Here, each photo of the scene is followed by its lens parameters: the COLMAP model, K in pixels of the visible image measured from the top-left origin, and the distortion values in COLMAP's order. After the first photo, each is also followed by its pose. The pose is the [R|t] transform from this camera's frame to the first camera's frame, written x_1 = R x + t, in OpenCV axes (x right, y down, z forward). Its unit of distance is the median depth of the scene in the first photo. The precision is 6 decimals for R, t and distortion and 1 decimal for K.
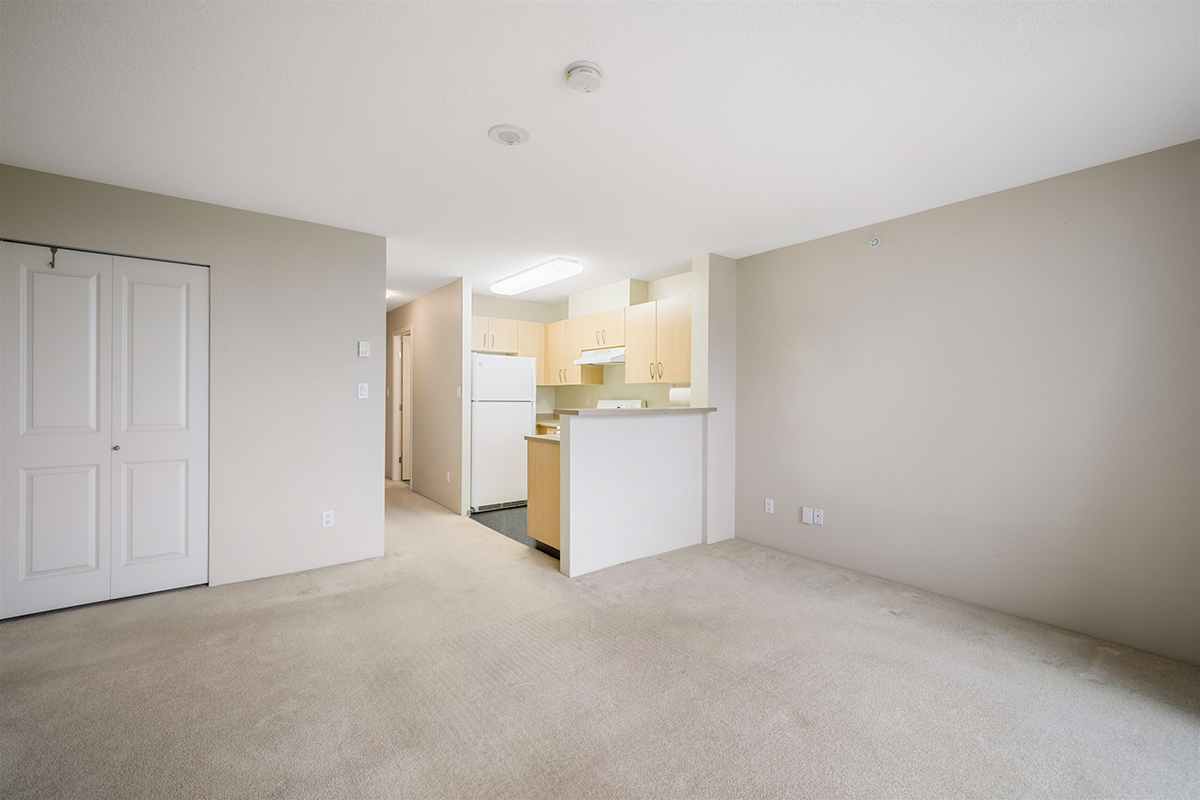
lens RADIAL K [[499.9, 0, 595.0], [0, 499.9, 399.7], [0, 0, 1]] dist [0.002624, 0.000324]
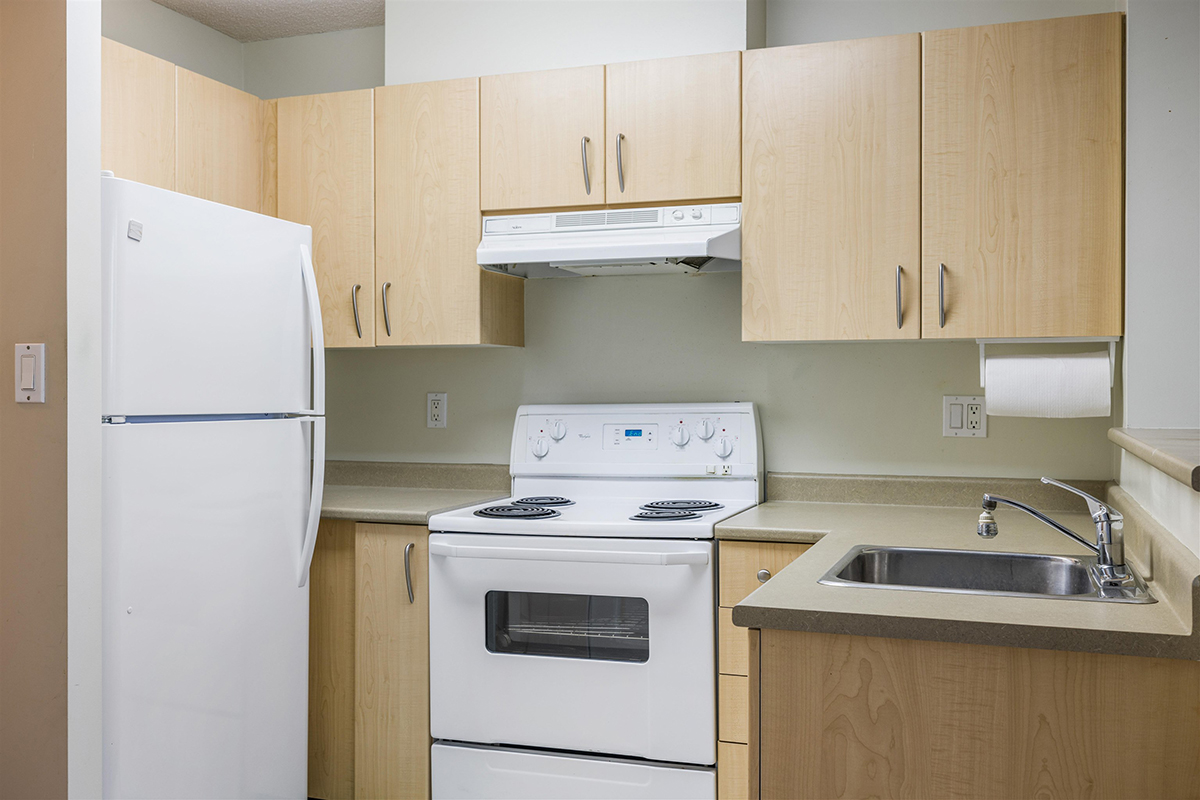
lens RADIAL K [[1149.5, 0, 595.2], [0, 1149.5, 402.5], [0, 0, 1]] dist [0.012185, 0.000000]
pose [[0.840589, -0.014539, 0.541478, -0.400042], [0.009839, 0.999885, 0.011574, -0.009604], [-0.541584, -0.004402, 0.840635, 0.639848]]
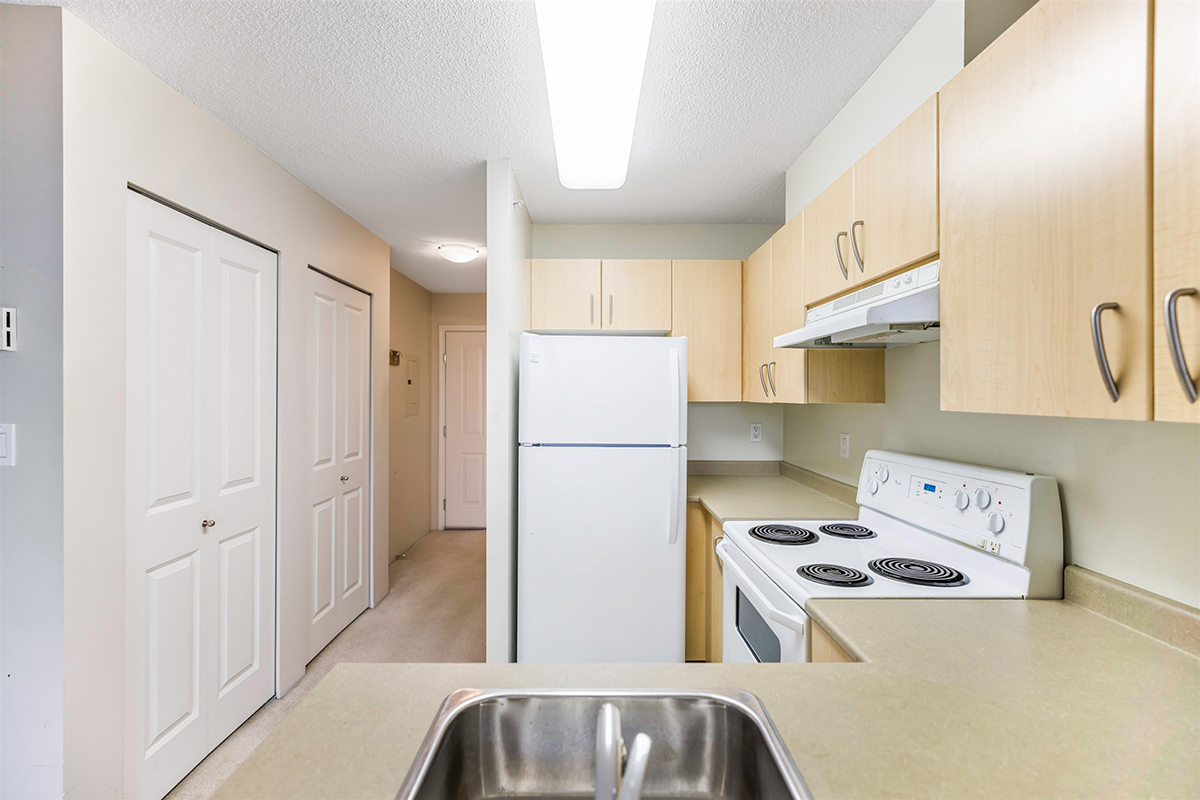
lens RADIAL K [[499.9, 0, 590.3], [0, 499.9, 396.4], [0, 0, 1]] dist [0.002624, 0.000324]
pose [[0.793821, -0.004268, -0.608136, 0.087404], [0.001808, 0.999988, -0.004659, -0.045990], [0.608148, 0.002599, 0.793819, 0.851333]]
